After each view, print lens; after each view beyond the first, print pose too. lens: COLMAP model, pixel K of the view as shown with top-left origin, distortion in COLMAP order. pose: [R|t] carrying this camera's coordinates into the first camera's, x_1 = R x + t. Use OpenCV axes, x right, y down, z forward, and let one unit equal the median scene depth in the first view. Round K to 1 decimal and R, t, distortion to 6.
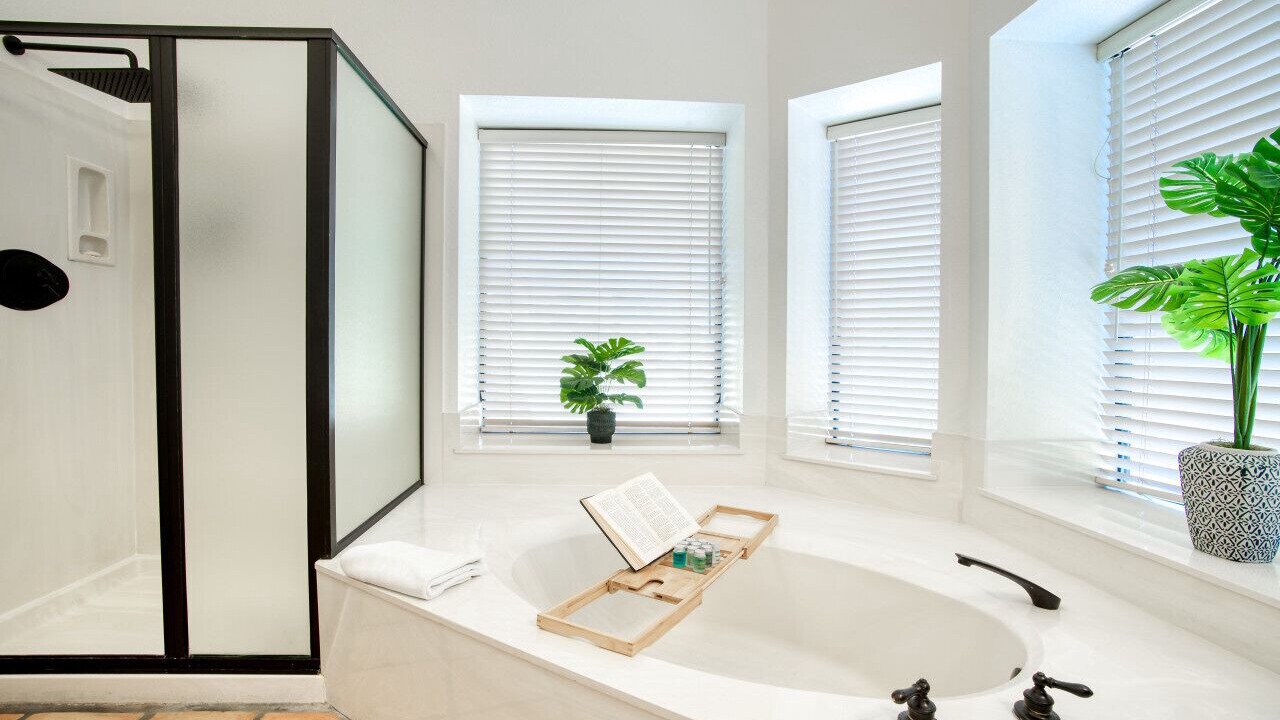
lens RADIAL K [[644.0, 0, 602.9], [0, 644.0, 361.5], [0, 0, 1]] dist [-0.000489, 0.000270]
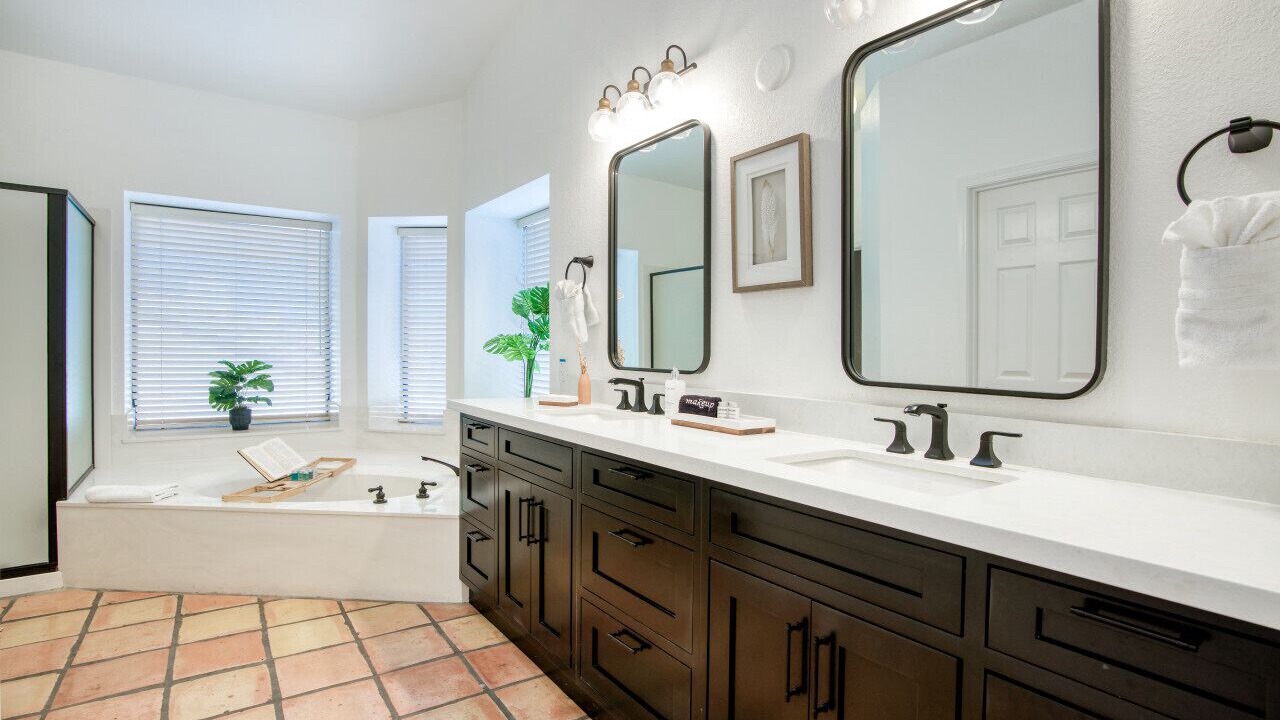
lens RADIAL K [[644.0, 0, 602.9], [0, 644.0, 361.5], [0, 0, 1]] dist [-0.000489, 0.000270]
pose [[0.856552, -0.013081, 0.515896, -0.052140], [0.012736, 0.999910, 0.004207, -0.027947], [-0.515904, 0.002967, 0.856641, -0.713862]]
